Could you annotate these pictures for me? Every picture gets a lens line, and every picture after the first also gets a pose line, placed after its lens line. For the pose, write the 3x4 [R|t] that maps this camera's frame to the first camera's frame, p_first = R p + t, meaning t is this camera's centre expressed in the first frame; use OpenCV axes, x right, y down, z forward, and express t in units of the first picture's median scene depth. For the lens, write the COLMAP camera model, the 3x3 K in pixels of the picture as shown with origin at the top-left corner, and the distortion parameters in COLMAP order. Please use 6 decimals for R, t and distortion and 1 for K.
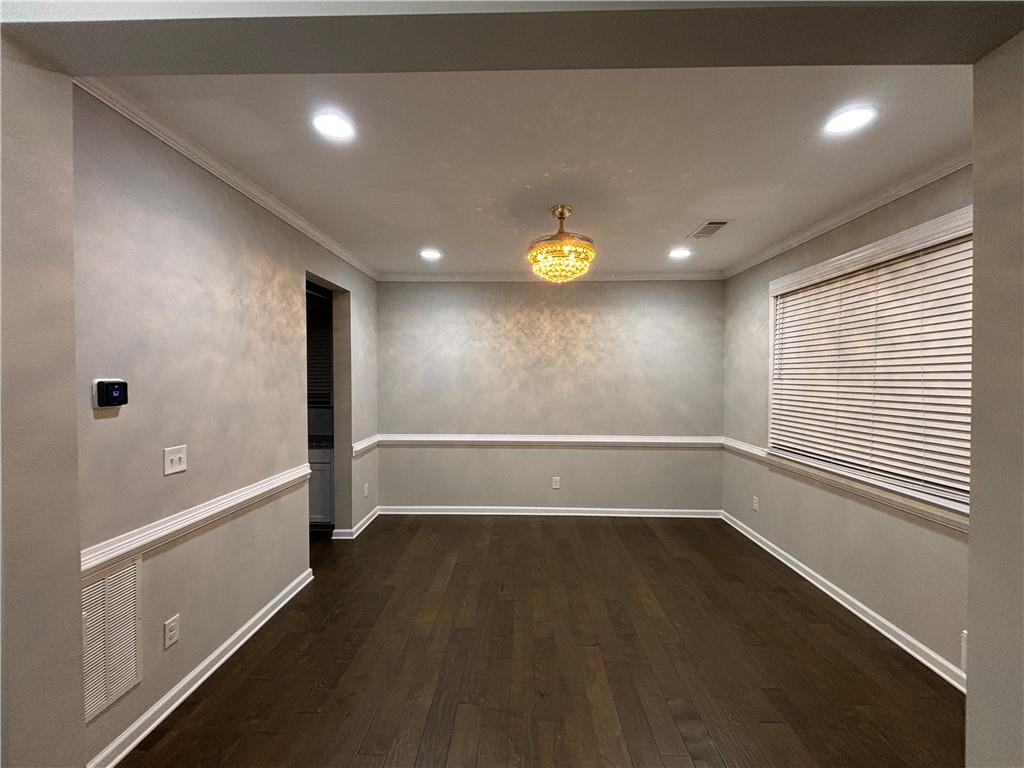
lens RADIAL K [[411.2, 0, 503.9], [0, 411.2, 382.8], [0, 0, 1]] dist [0.000099, -0.000402]
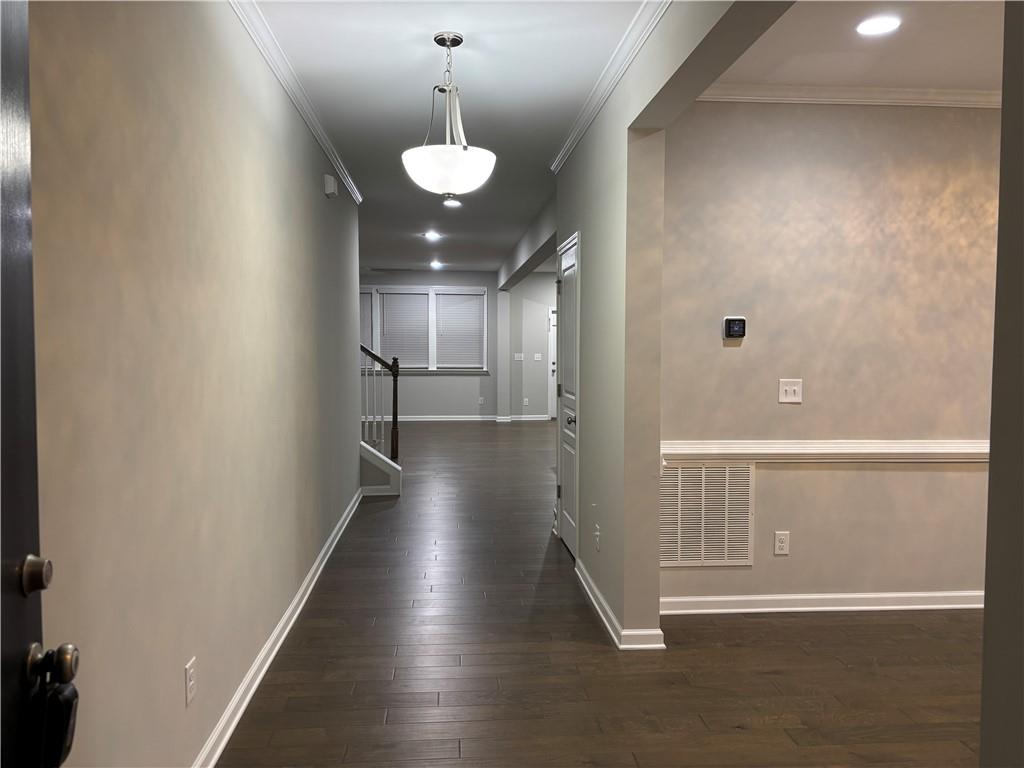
lens RADIAL K [[758.1, 0, 513.5], [0, 758.1, 386.6], [0, 0, 1]] dist [-0.004650, -0.006433]
pose [[0.115919, 0.057667, -0.991583, 0.898770], [-0.014076, 0.998308, 0.056413, 0.057676], [0.993159, 0.007418, 0.116535, 0.024095]]
